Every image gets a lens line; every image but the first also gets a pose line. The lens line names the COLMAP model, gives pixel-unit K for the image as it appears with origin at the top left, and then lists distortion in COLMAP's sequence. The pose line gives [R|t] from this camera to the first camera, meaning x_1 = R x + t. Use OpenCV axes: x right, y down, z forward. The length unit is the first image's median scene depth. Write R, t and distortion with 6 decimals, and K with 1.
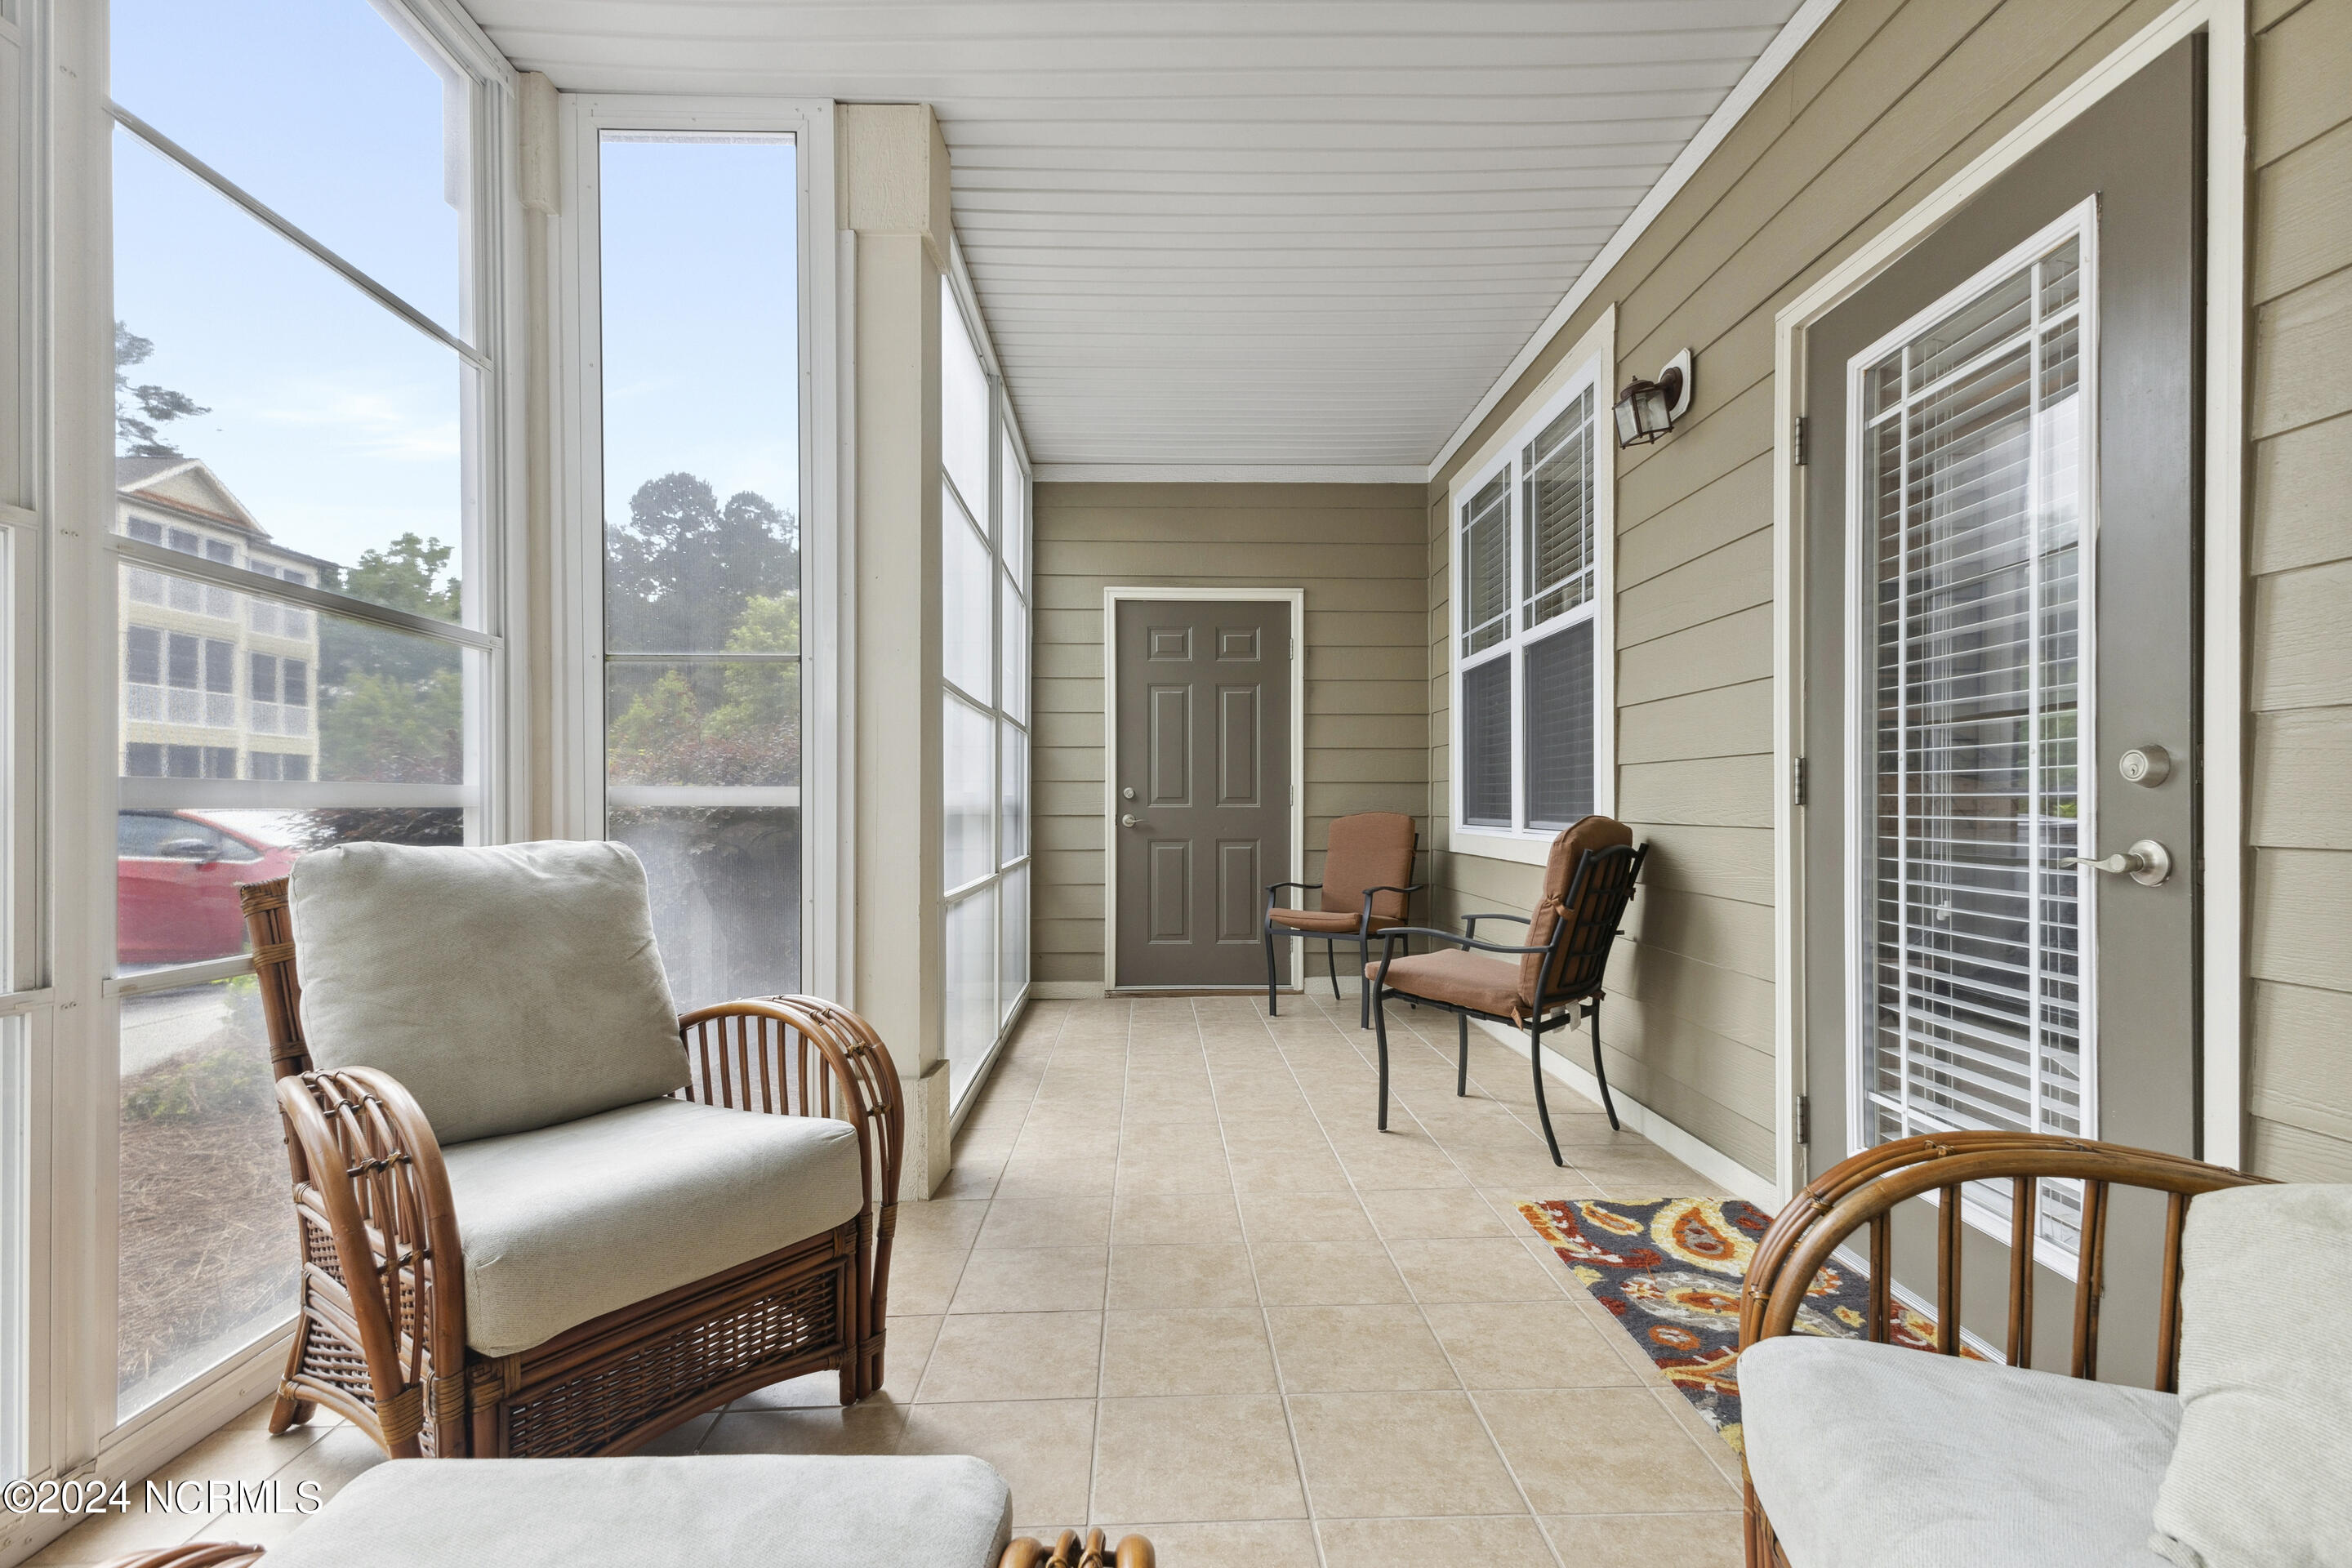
lens RADIAL K [[1032.1, 0, 1185.7], [0, 1032.1, 784.6], [0, 0, 1]] dist [0.011852, 0.000039]
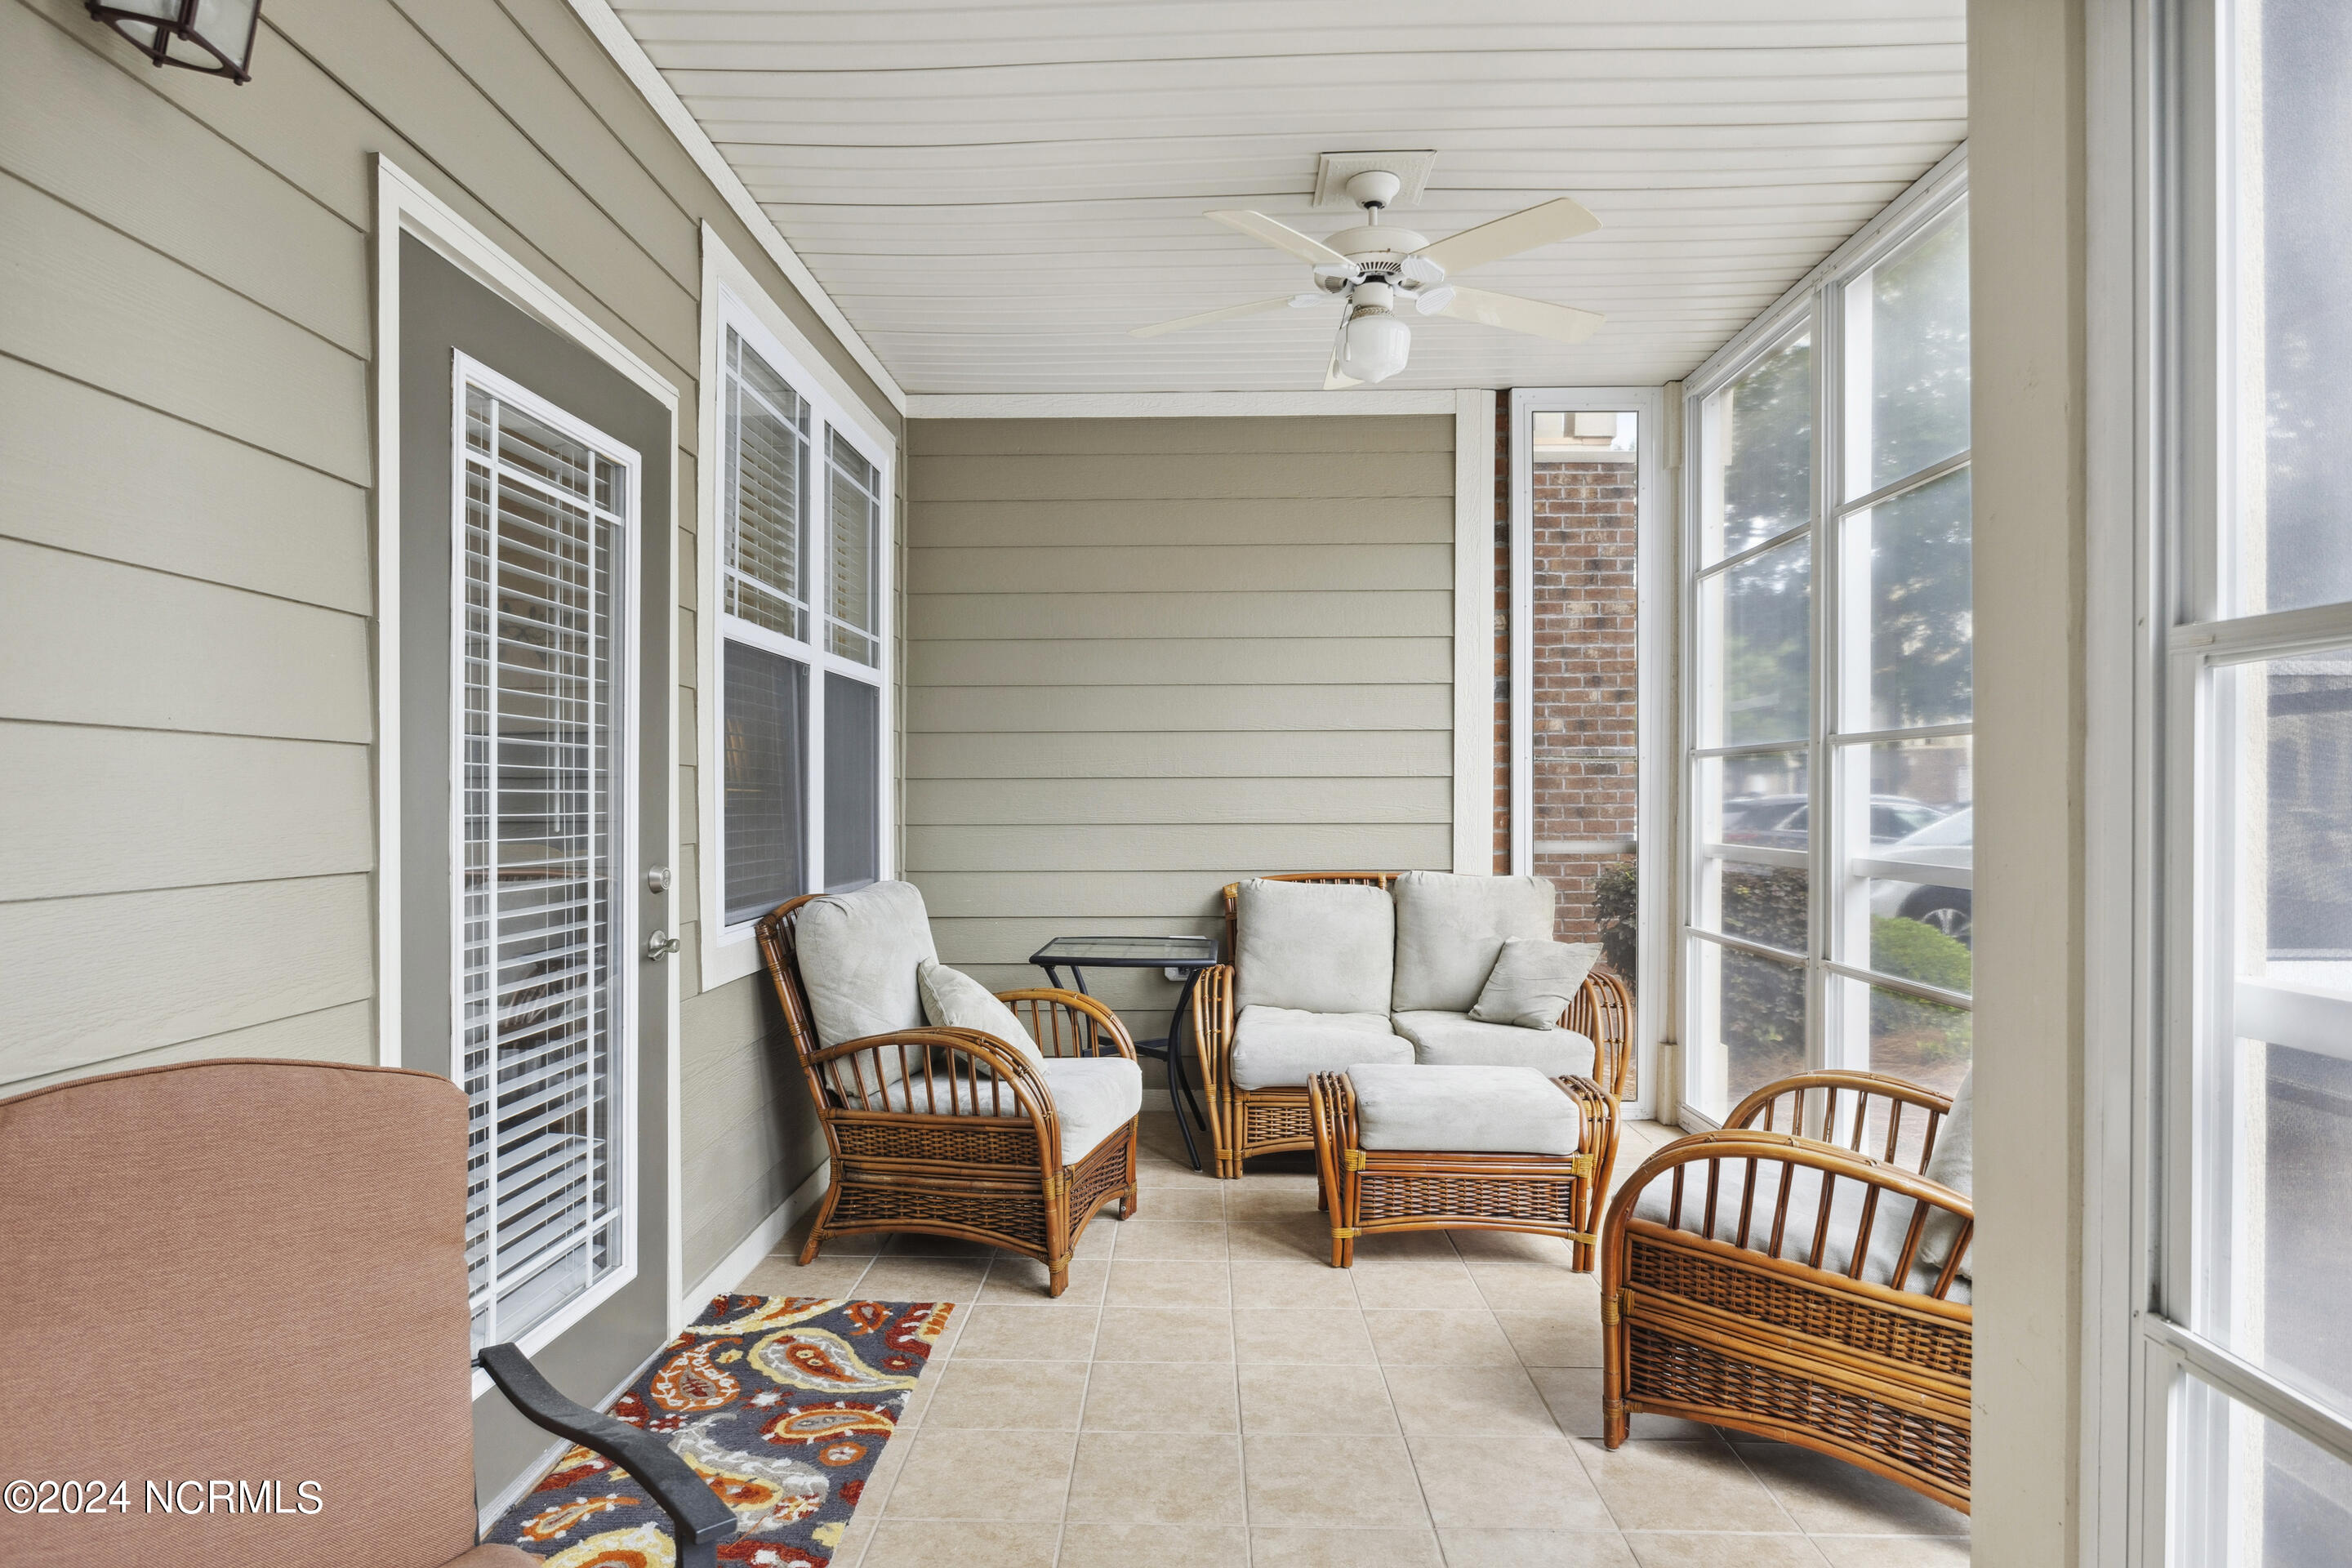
lens RADIAL K [[1350.3, 0, 1176.0], [0, 1350.3, 784.0], [0, 0, 1]] dist [0.000904, 0.000195]
pose [[-0.998590, -0.001729, 0.053060, 0.074305], [-0.001899, 0.999993, -0.003147, -0.103293], [-0.053054, -0.003244, -0.998586, 2.131421]]
